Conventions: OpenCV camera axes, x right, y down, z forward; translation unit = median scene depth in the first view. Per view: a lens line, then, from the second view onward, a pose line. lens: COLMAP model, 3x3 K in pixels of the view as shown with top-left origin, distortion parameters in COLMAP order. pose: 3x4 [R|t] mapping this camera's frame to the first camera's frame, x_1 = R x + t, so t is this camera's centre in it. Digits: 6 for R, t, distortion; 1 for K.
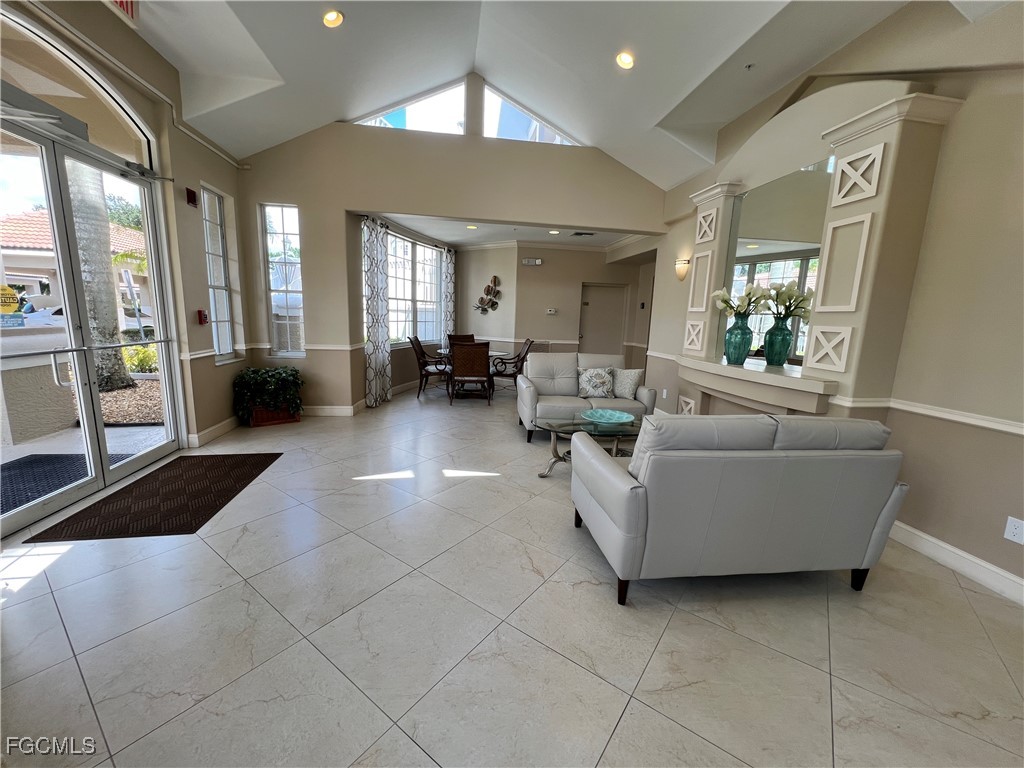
lens RADIAL K [[410.9, 0, 512.3], [0, 410.9, 385.1], [0, 0, 1]] dist [-0.001647, -0.000055]
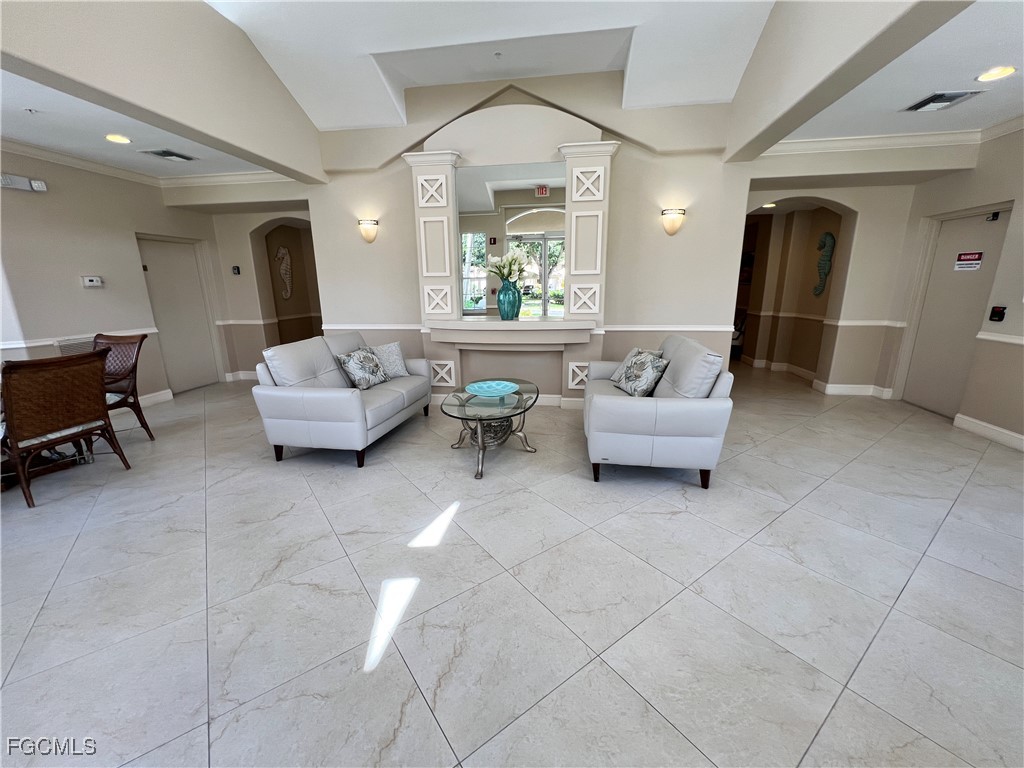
lens RADIAL K [[410.9, 0, 513.5], [0, 410.9, 383.4], [0, 0, 1]] dist [-0.001647, -0.000055]
pose [[0.294441, -0.262710, 0.918851, -0.573783], [0.184254, 0.959040, 0.215158, -0.120075], [-0.937739, 0.105950, 0.330786, 0.568447]]
